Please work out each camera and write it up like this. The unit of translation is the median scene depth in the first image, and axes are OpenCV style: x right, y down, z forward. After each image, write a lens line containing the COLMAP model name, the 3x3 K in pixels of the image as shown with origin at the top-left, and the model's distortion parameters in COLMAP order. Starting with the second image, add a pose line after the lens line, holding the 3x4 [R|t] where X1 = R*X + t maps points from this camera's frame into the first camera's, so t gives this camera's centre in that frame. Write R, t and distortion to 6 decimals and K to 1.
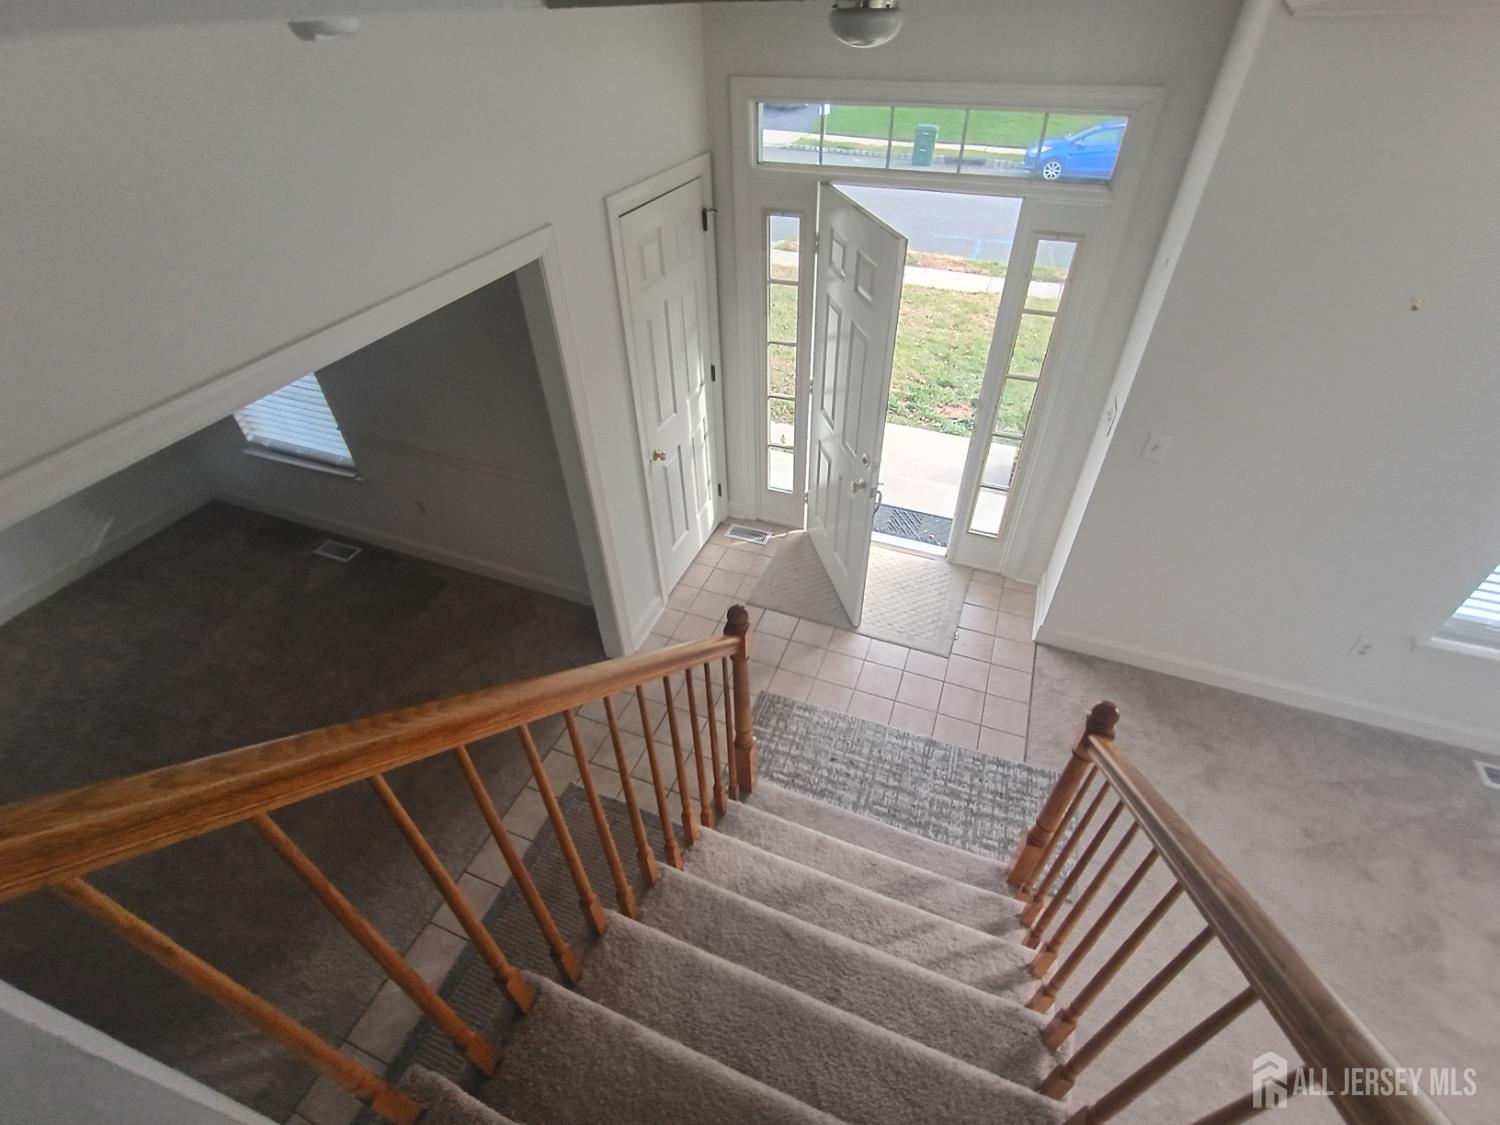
lens RADIAL K [[679.9, 0, 751.8], [0, 679.9, 559.8], [0, 0, 1]] dist [-0.003935, -0.000957]
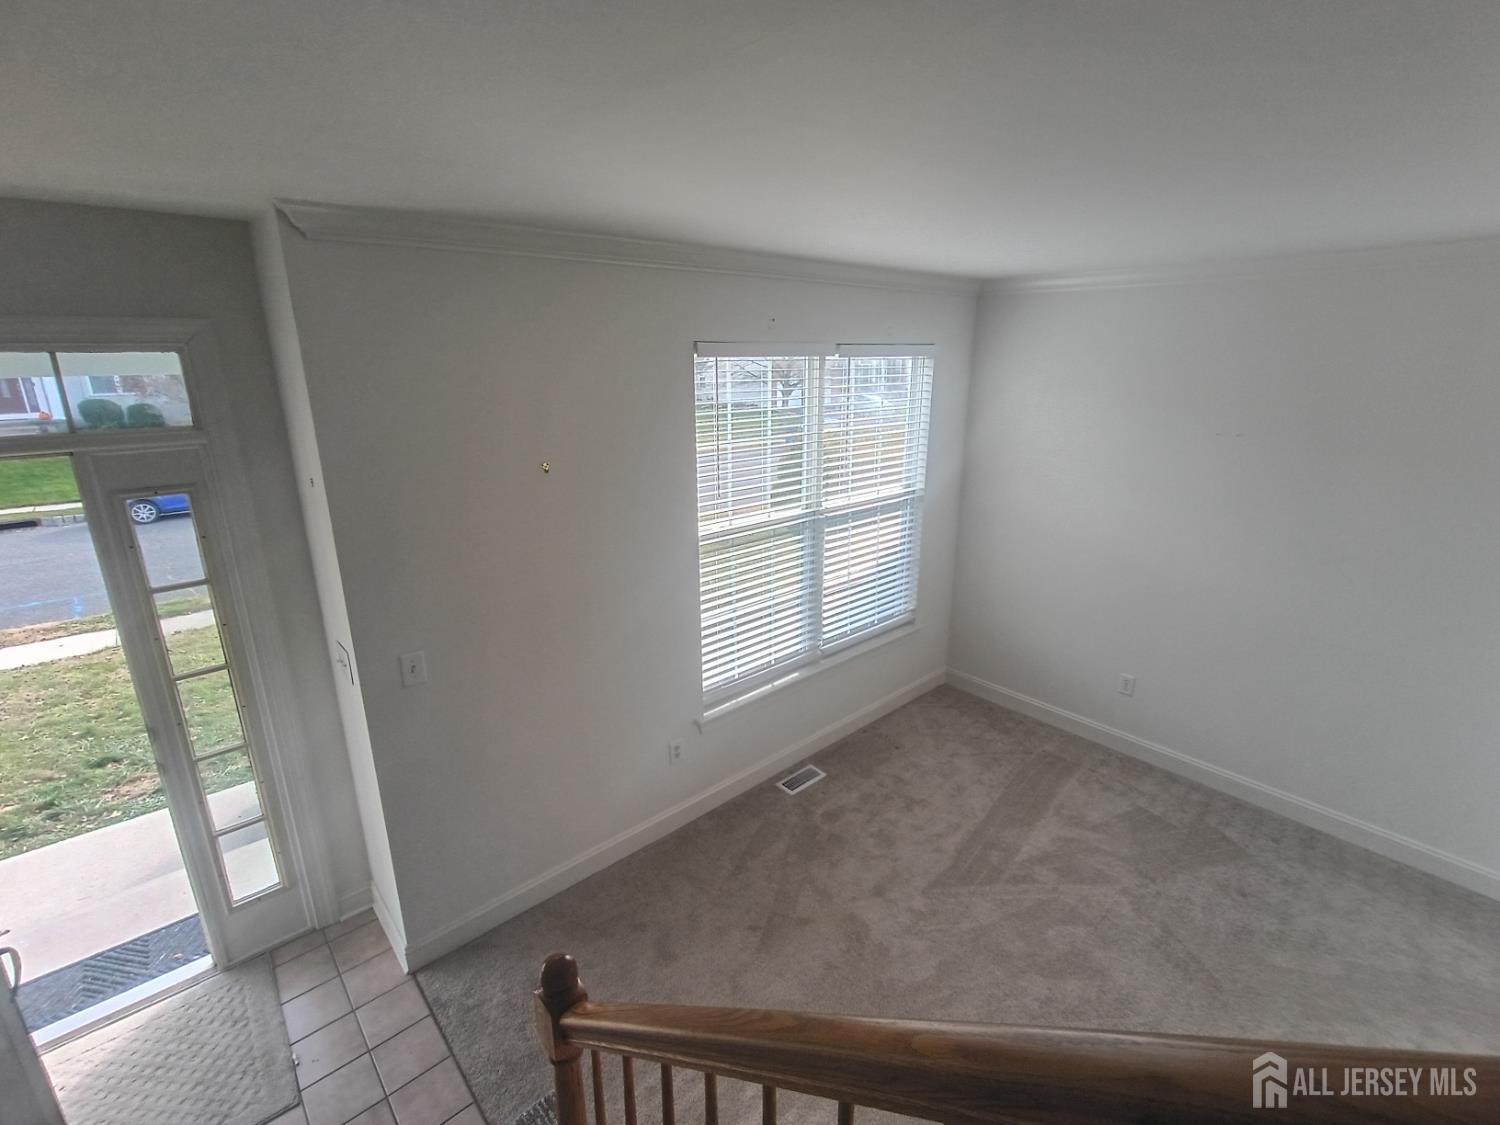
lens RADIAL K [[679.9, 0, 751.8], [0, 679.9, 559.8], [0, 0, 1]] dist [-0.003935, -0.000957]
pose [[0.445526, -0.234059, 0.864131, 0.051775], [0.573750, 0.815598, -0.074899, 0.021921], [-0.687253, 0.529165, 0.497662, 0.140218]]
